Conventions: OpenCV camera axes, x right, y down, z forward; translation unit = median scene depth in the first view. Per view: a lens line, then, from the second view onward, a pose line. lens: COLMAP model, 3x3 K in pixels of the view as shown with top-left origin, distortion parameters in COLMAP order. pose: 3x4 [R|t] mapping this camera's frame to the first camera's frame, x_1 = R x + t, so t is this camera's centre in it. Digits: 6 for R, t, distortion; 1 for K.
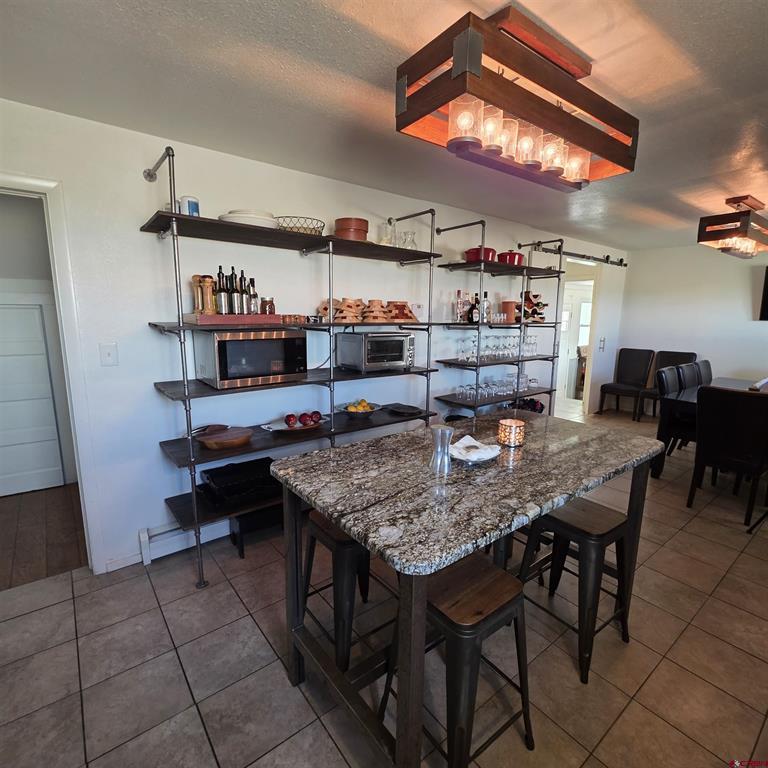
lens RADIAL K [[410.6, 0, 384.0], [0, 410.6, 384.0], [0, 0, 1]] dist [-0.003187, 0.001193]
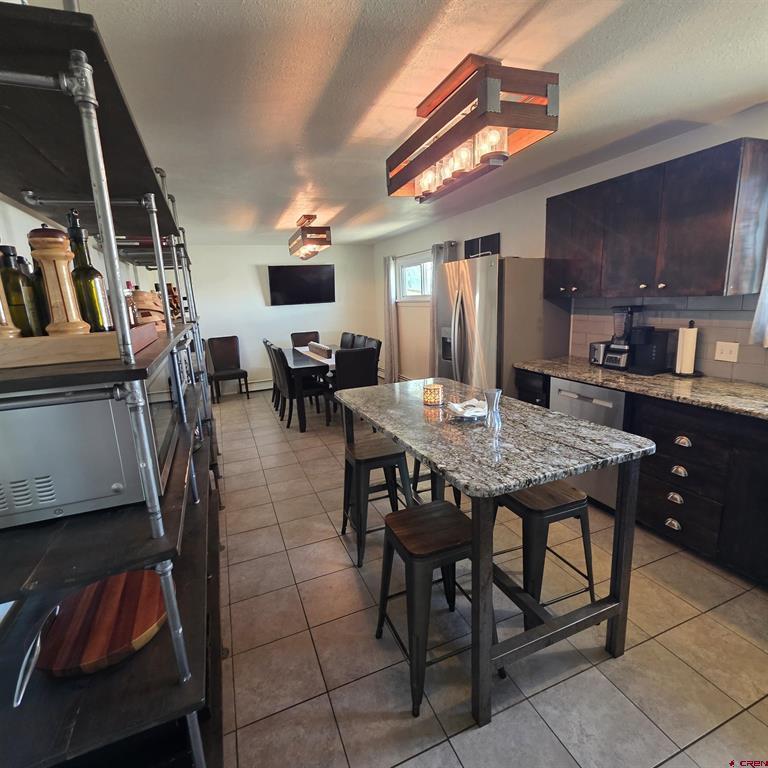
lens RADIAL K [[410.6, 0, 384.0], [0, 410.6, 384.0], [0, 0, 1]] dist [-0.003187, 0.001193]
pose [[0.276103, -0.226842, 0.933975, -1.147651], [0.219895, 0.960883, 0.168372, -0.198689], [-0.935635, 0.158889, 0.315184, 0.995592]]
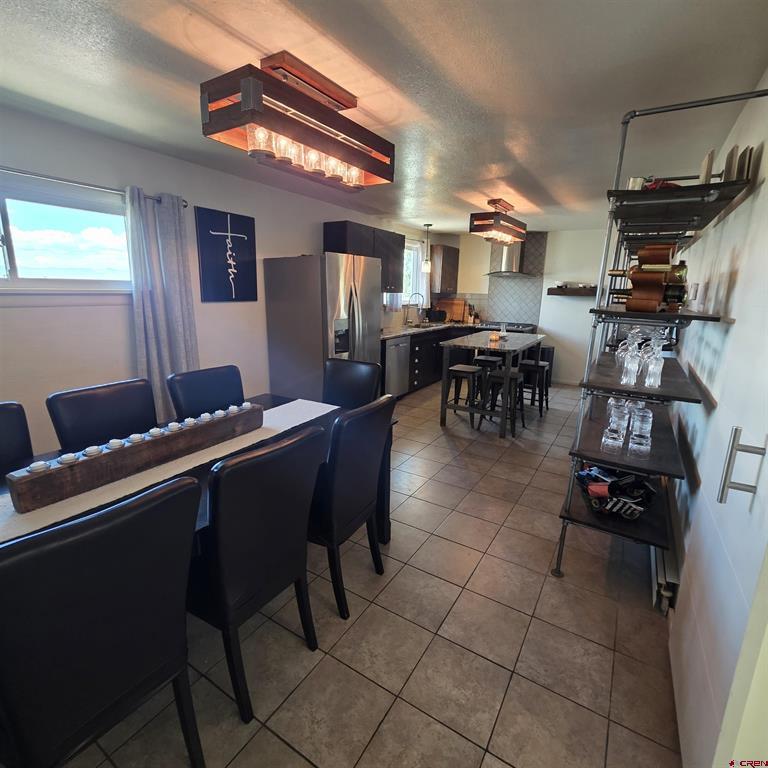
lens RADIAL K [[410.6, 0, 384.0], [0, 410.6, 384.0], [0, 0, 1]] dist [-0.003187, 0.001193]
pose [[-0.939566, 0.046262, -0.339229, 2.418203], [-0.092090, 0.920165, 0.380547, -0.685022], [0.329751, 0.388788, -0.860295, 4.093530]]
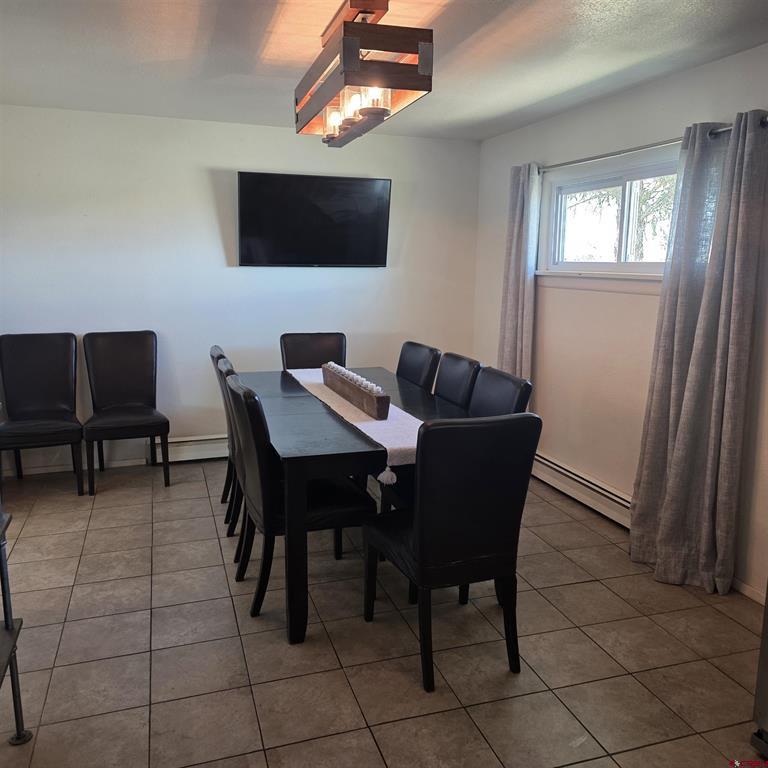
lens RADIAL K [[688.2, 0, 384.0], [0, 688.2, 384.0], [0, 0, 1]] dist [0.054783, -0.008490]
pose [[0.343236, -0.177848, 0.922258, 0.196913], [0.159019, 0.978738, 0.129558, -0.321572], [-0.925690, 0.102188, 0.364219, 1.766582]]
